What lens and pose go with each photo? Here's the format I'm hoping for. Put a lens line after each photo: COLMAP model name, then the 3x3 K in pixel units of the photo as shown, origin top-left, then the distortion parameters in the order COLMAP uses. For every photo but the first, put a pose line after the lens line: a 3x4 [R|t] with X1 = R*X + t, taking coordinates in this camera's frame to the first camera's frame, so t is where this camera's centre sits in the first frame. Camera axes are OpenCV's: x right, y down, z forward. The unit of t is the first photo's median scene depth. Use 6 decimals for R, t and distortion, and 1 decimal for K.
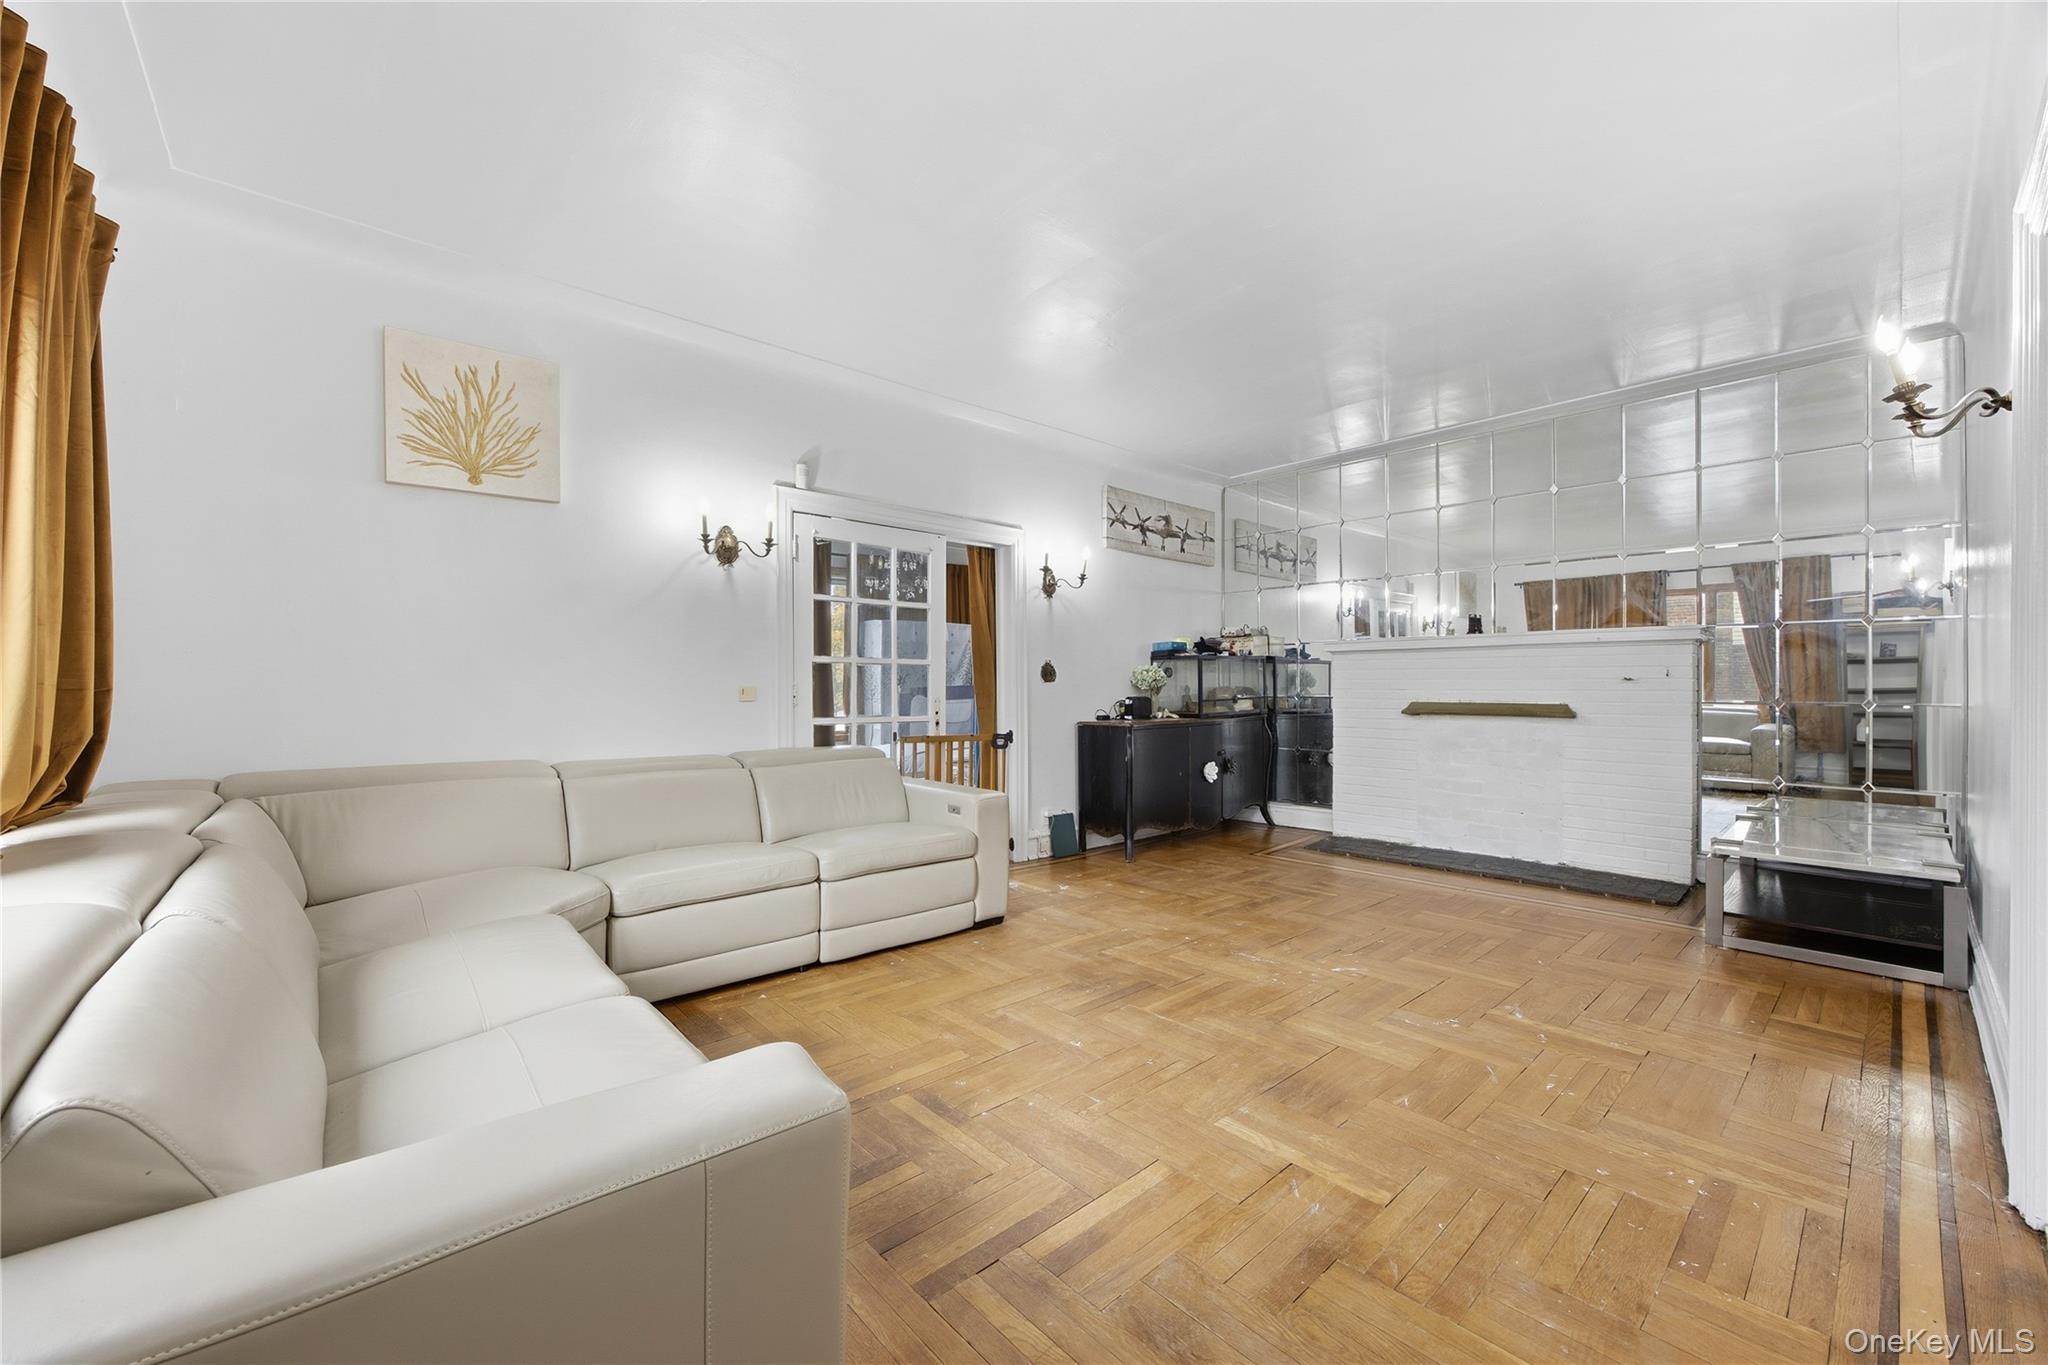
lens RADIAL K [[810.5, 0, 1019.1], [0, 810.5, 686.2], [0, 0, 1]] dist [-0.005469, 0.002815]
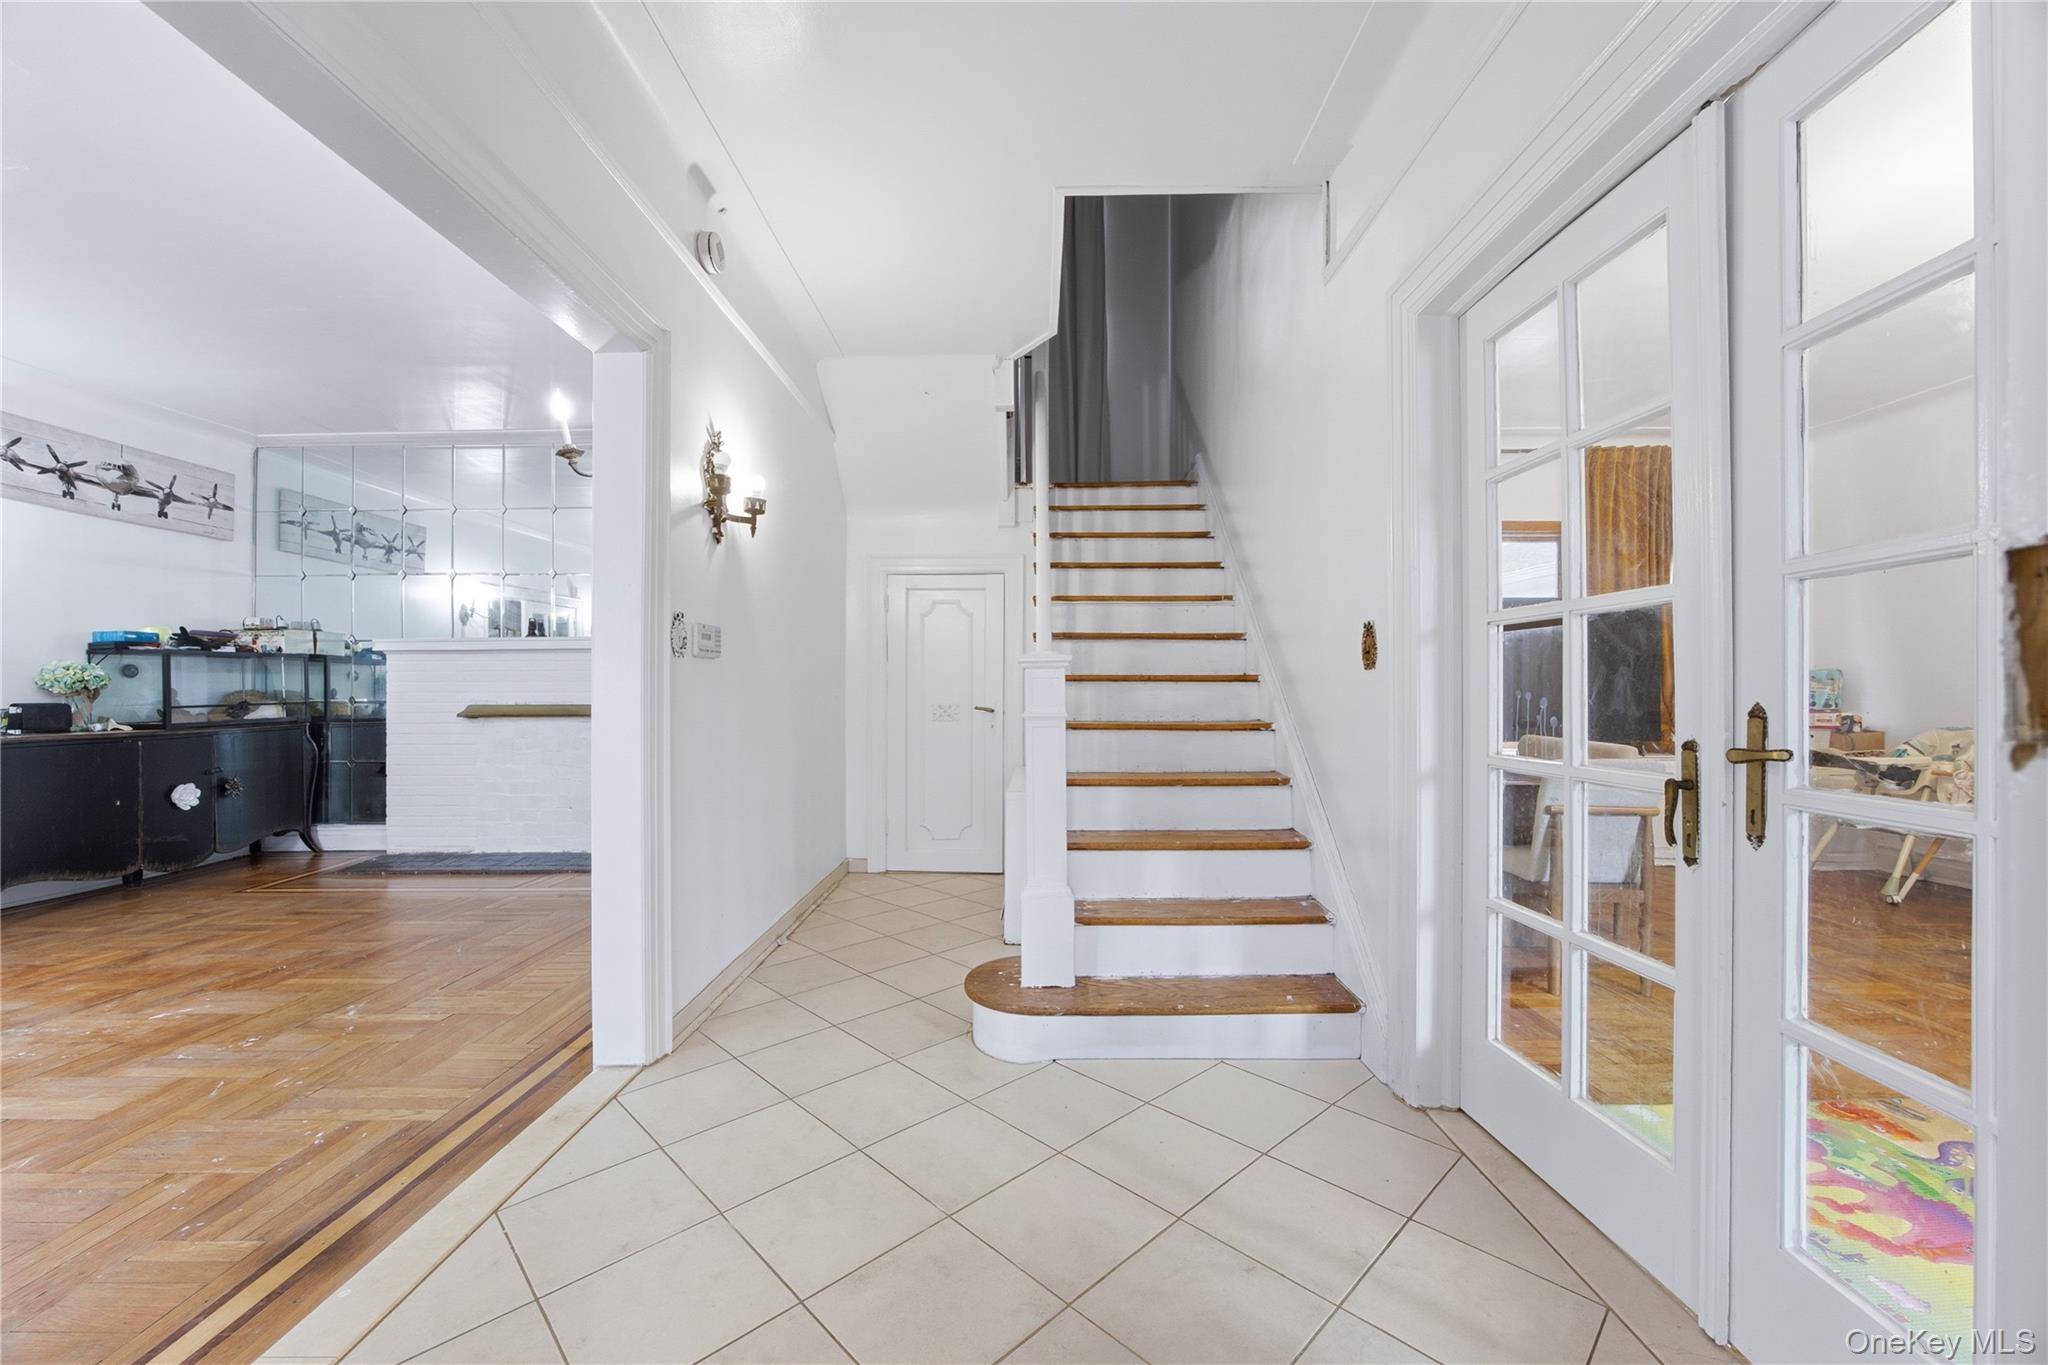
lens RADIAL K [[810.5, 0, 1019.2], [0, 810.5, 685.9], [0, 0, 1]] dist [-0.005469, 0.002815]
pose [[0.682771, 0.001099, 0.730631, 0.209346], [0.005567, 0.999962, -0.006706, 0.006504], [-0.730611, 0.008646, 0.682739, -0.134095]]
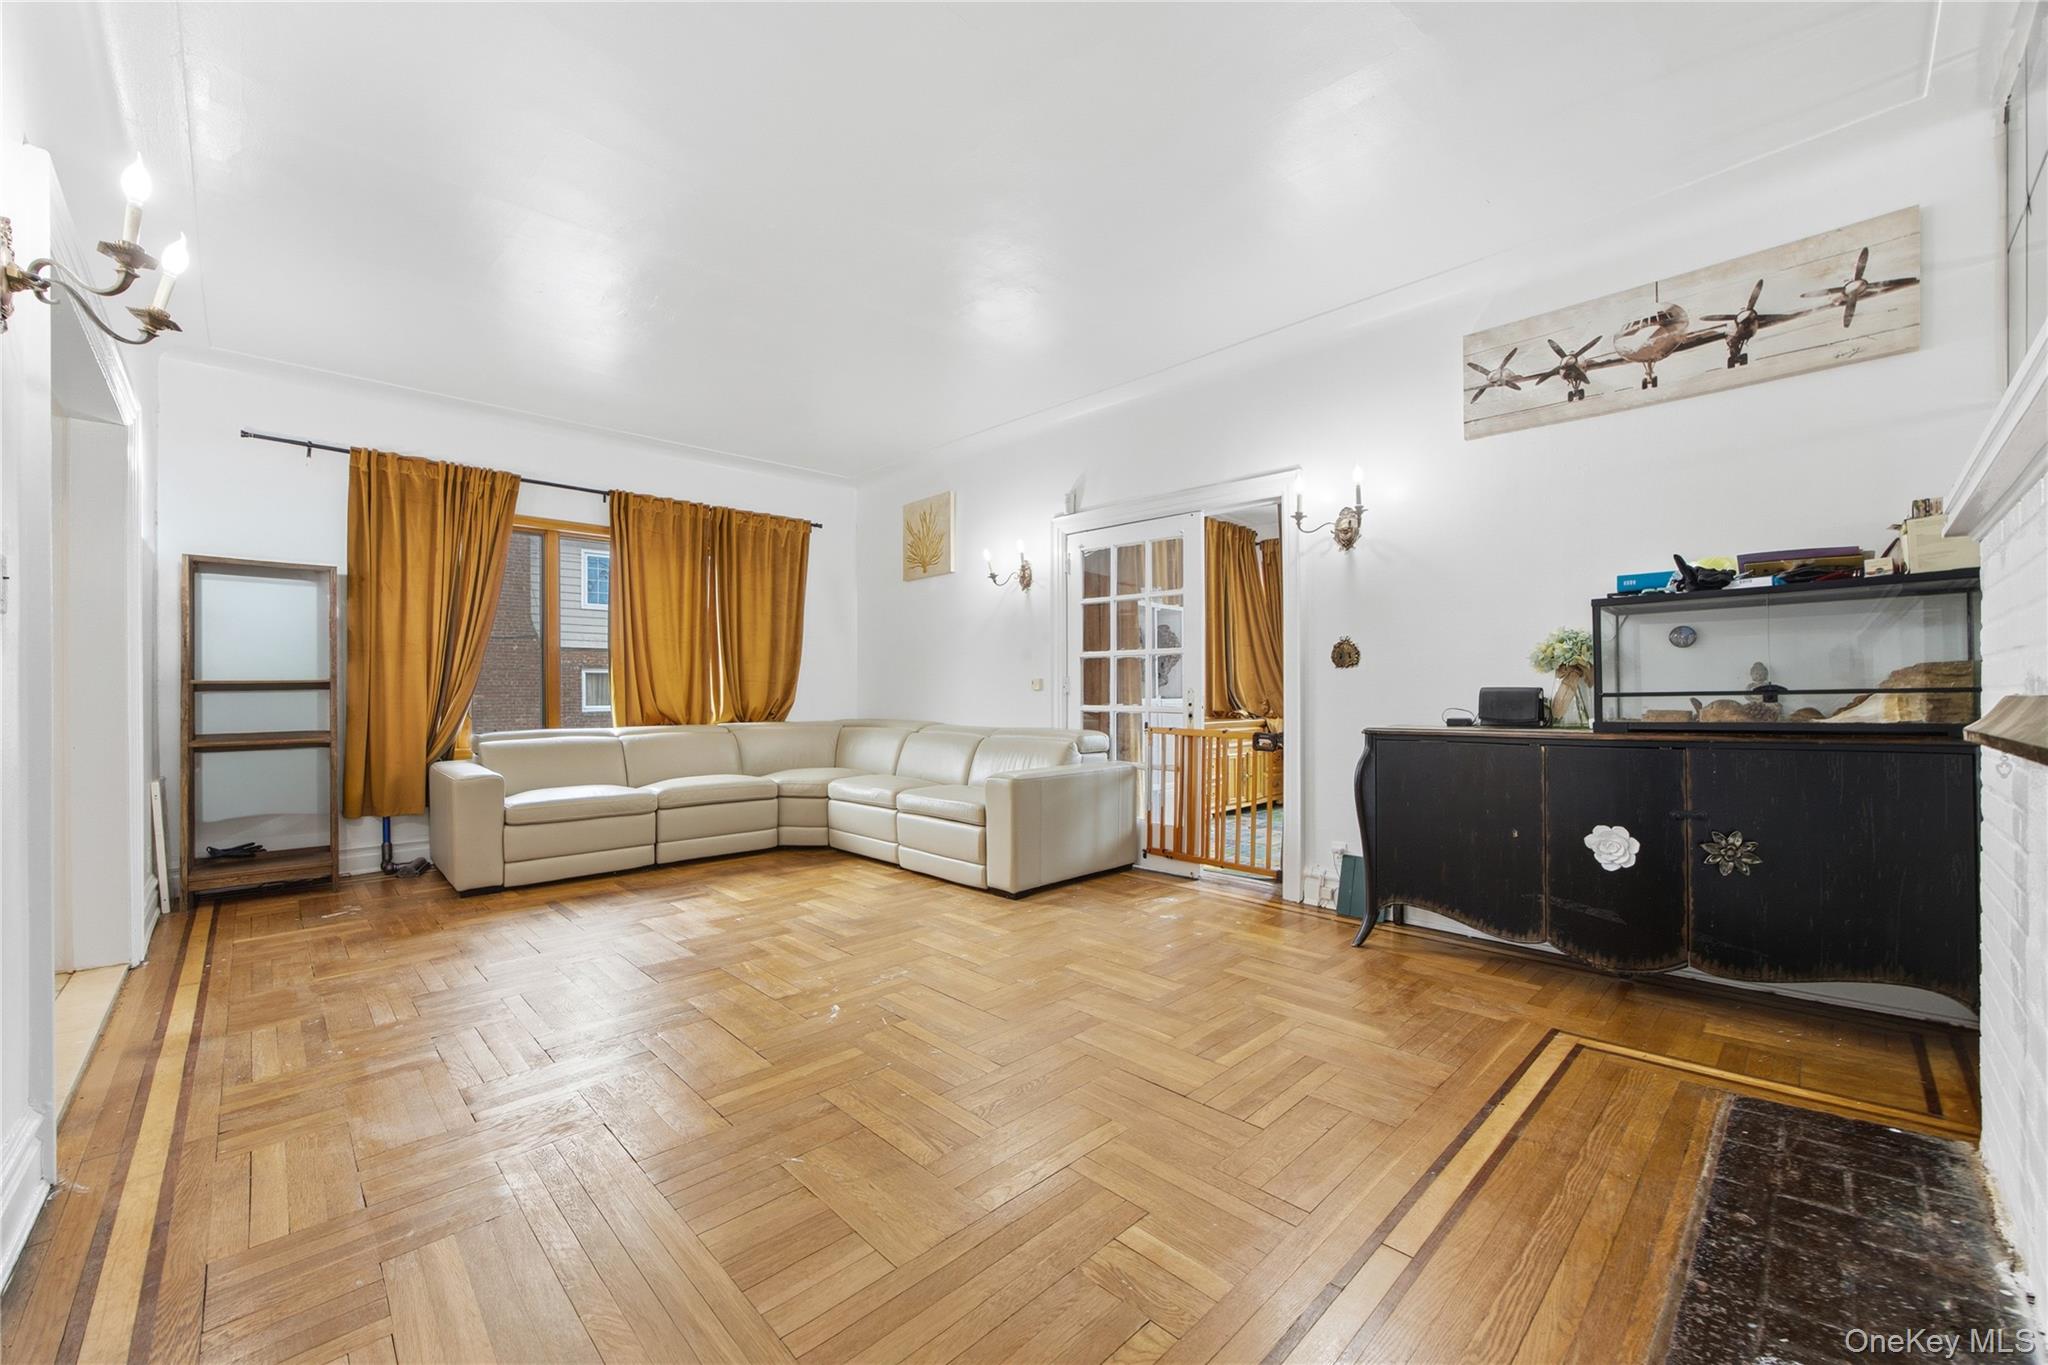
lens RADIAL K [[810.5, 0, 1028.4], [0, 810.5, 690.1], [0, 0, 1]] dist [-0.005469, 0.002815]
pose [[0.050550, -0.000669, -0.998721, 0.667675], [0.003421, 0.999994, -0.000496, 0.013282], [0.998716, -0.003391, 0.050552, 0.625106]]
